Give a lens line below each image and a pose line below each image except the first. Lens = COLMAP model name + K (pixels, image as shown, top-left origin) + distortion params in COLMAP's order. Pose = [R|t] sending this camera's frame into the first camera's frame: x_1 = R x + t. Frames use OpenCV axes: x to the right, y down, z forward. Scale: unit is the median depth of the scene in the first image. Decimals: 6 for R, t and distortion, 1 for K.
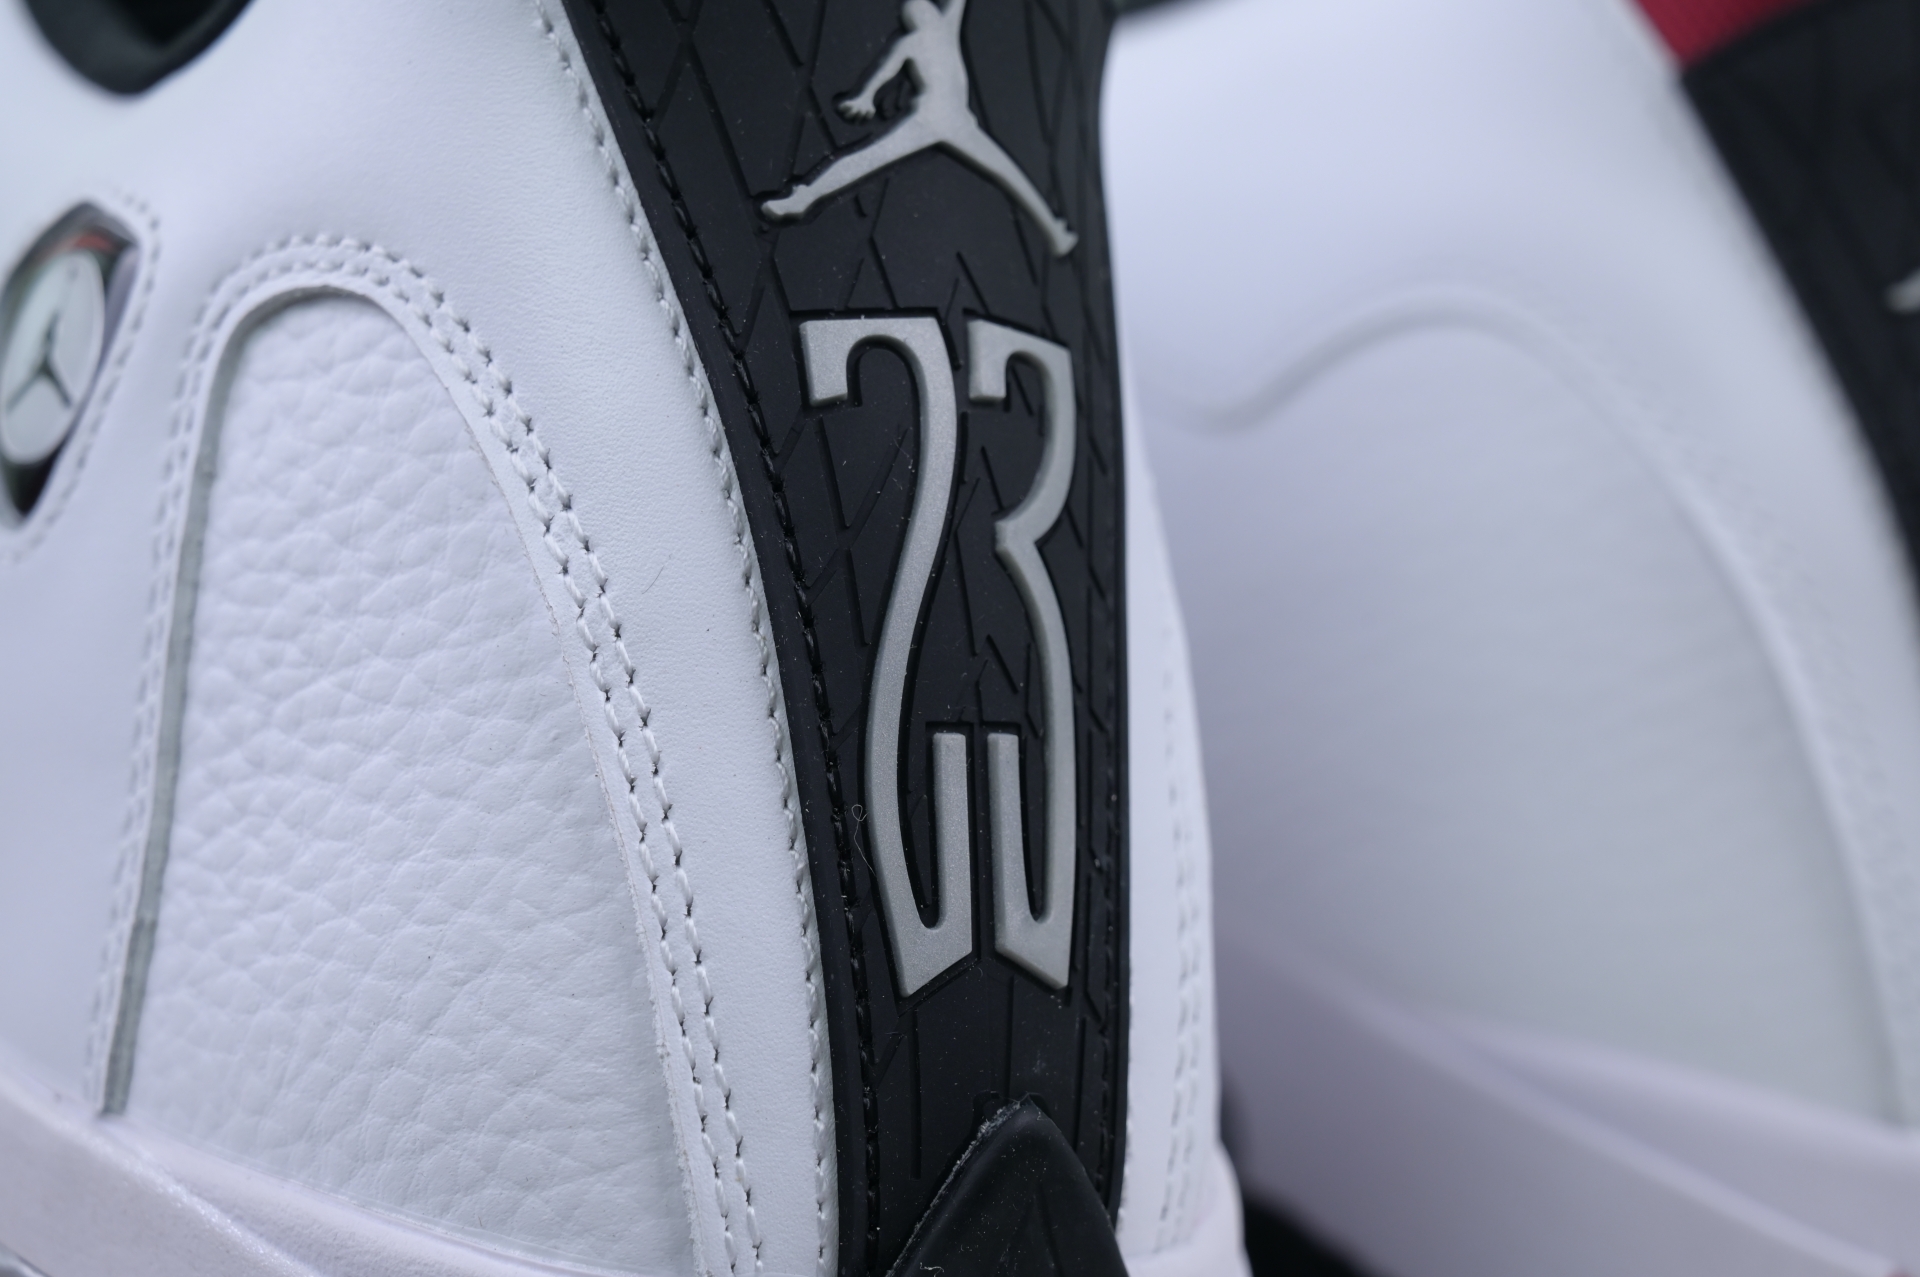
lens RADIAL K [[3824.6, 0, 960.0], [0, 3824.6, 638.5], [0, 0, 1]] dist [-0.025489, 0.184825]
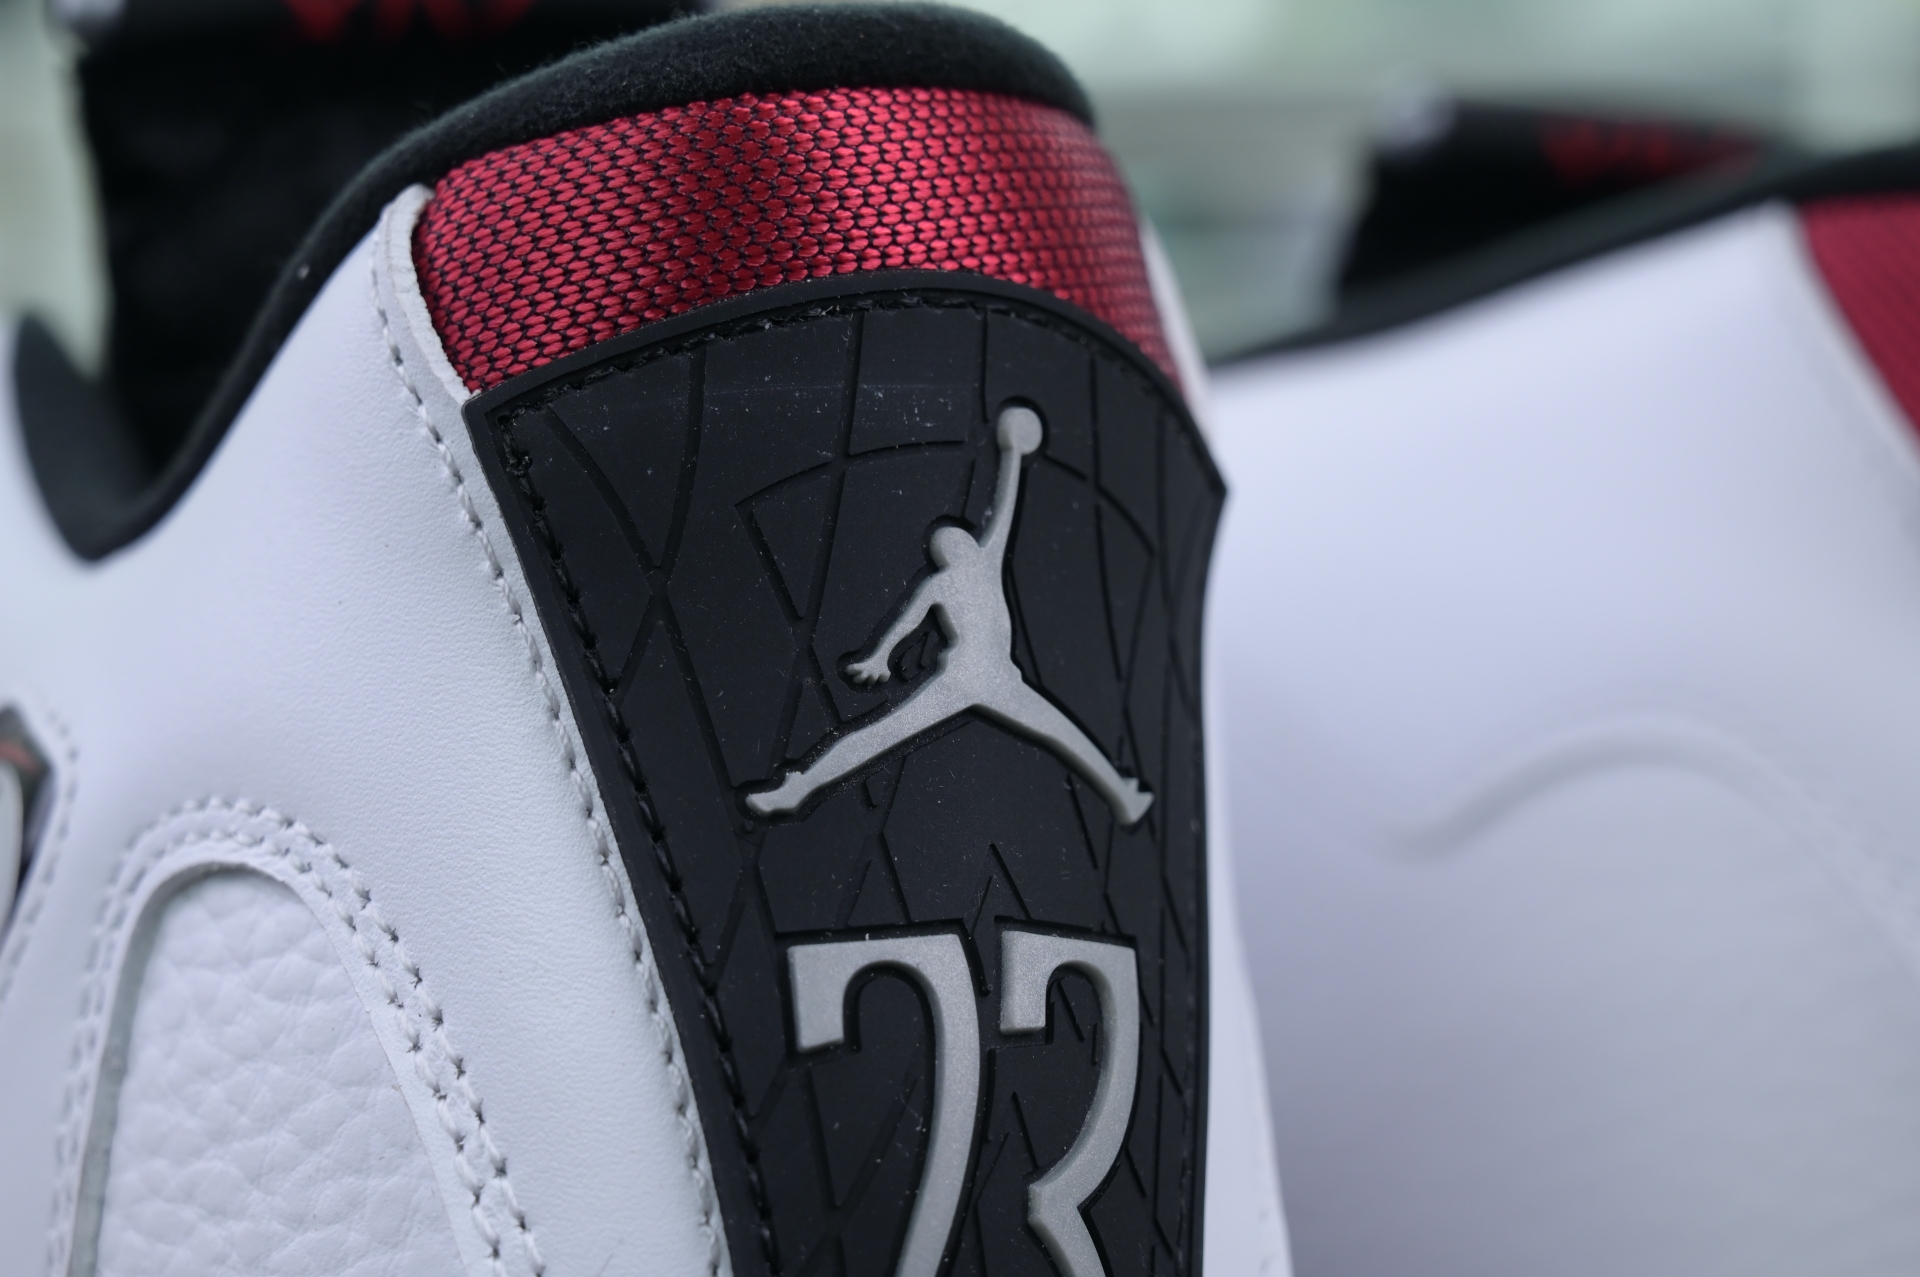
lens RADIAL K [[3824.6, 0, 960.0], [0, 3824.6, 638.5], [0, 0, 1]] dist [-0.025489, 0.184825]
pose [[0.994907, 0.011329, -0.100160, 0.074956], [-0.010191, 0.999878, 0.011857, -0.156309], [0.100282, -0.010775, 0.994901, 0.187112]]
